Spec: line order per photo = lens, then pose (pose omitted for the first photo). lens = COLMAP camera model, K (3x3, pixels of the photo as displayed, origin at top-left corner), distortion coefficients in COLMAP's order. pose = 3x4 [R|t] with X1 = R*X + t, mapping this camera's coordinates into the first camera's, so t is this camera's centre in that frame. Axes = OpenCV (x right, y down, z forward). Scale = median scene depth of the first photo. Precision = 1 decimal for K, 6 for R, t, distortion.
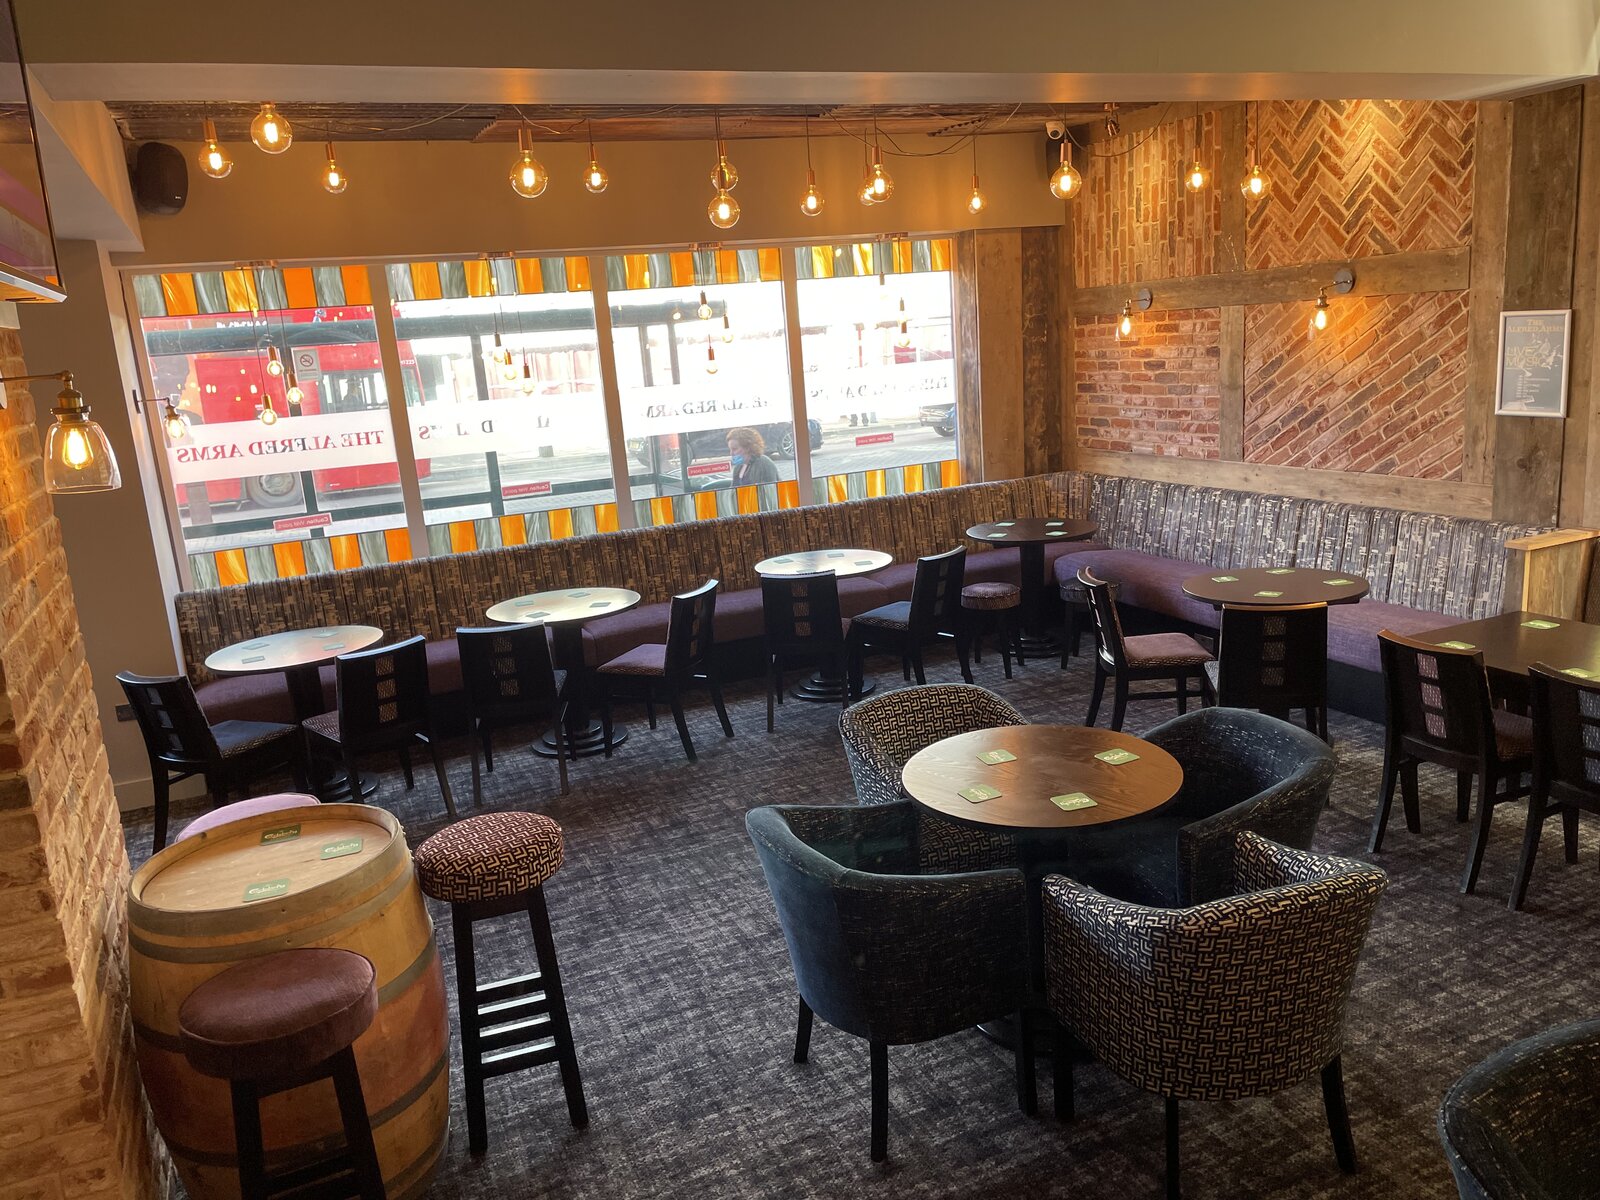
lens RADIAL K [[1218.9, 0, 800.0], [0, 1218.9, 600.0], [0, 0, 1]] dist [0.114859, -0.143627]
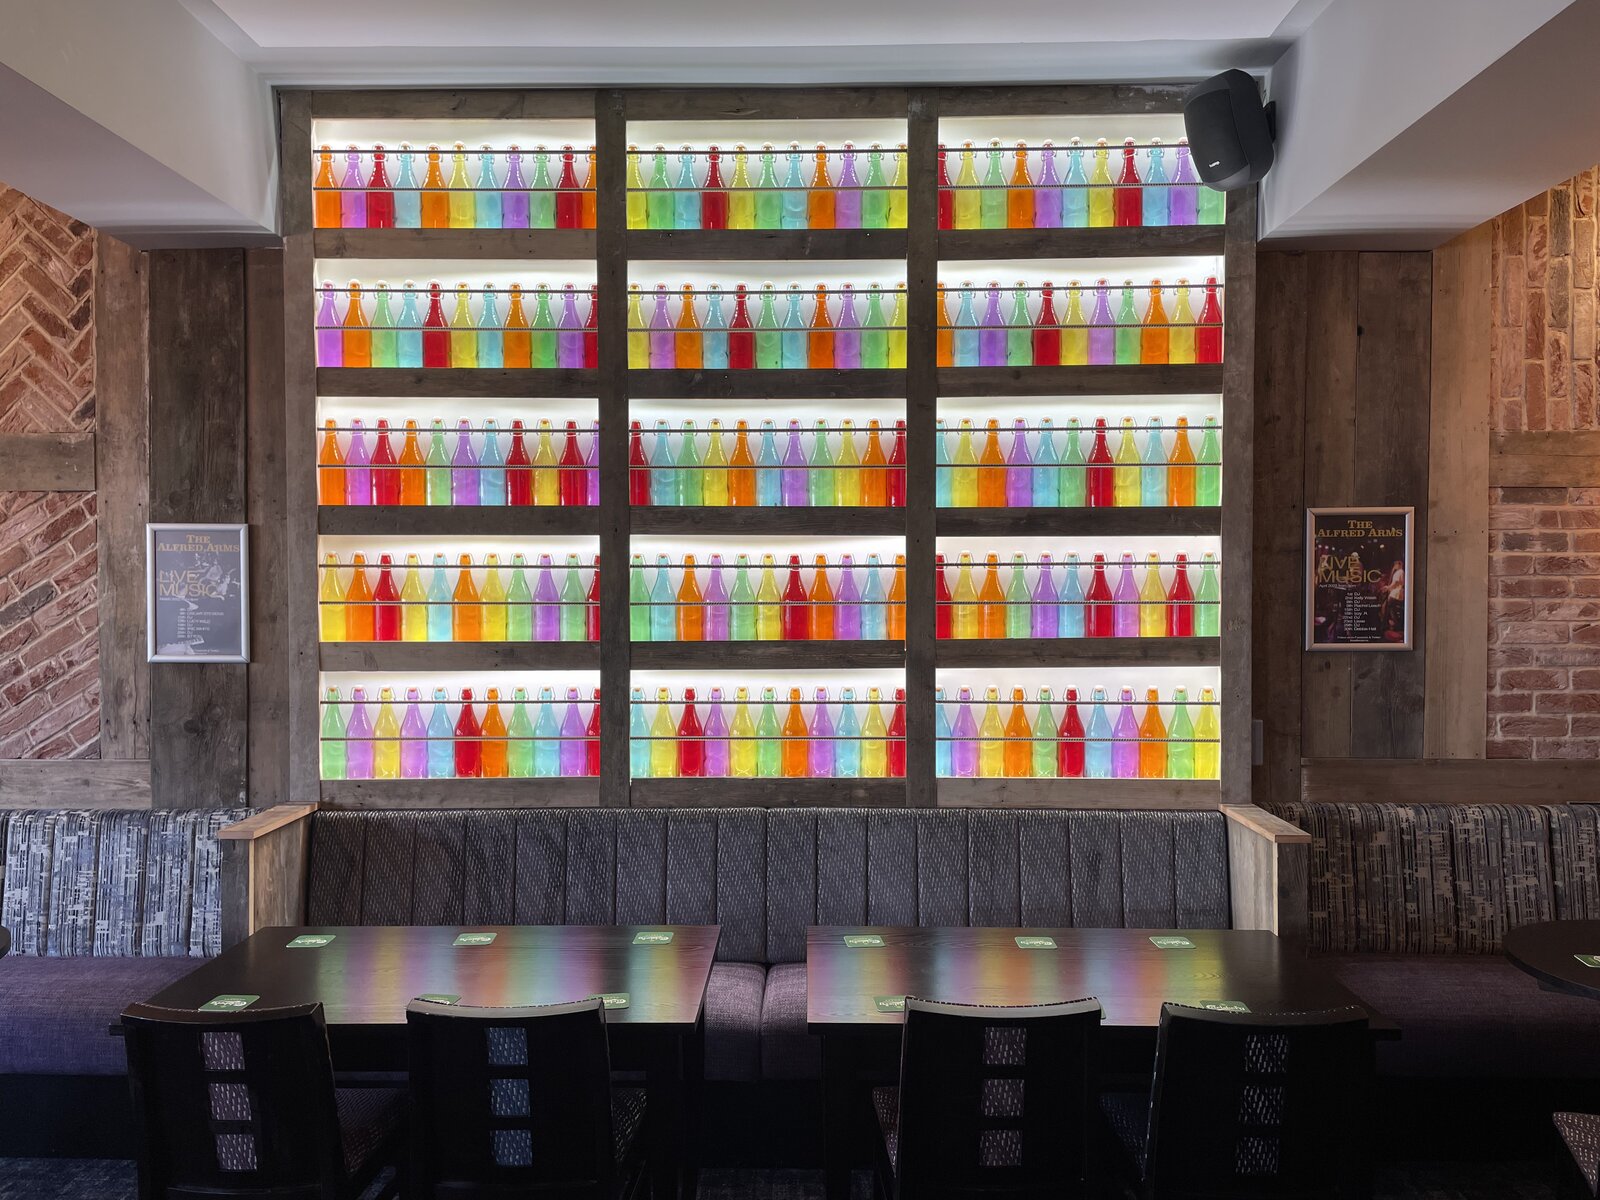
lens RADIAL K [[1218.9, 0, 800.0], [0, 1218.9, 600.0], [0, 0, 1]] dist [0.114859, -0.143627]
pose [[0.425877, 0.056454, 0.903018, 0.063200], [0.168203, 0.975713, -0.140326, -0.018400], [-0.889009, 0.211652, 0.406038, 0.358222]]
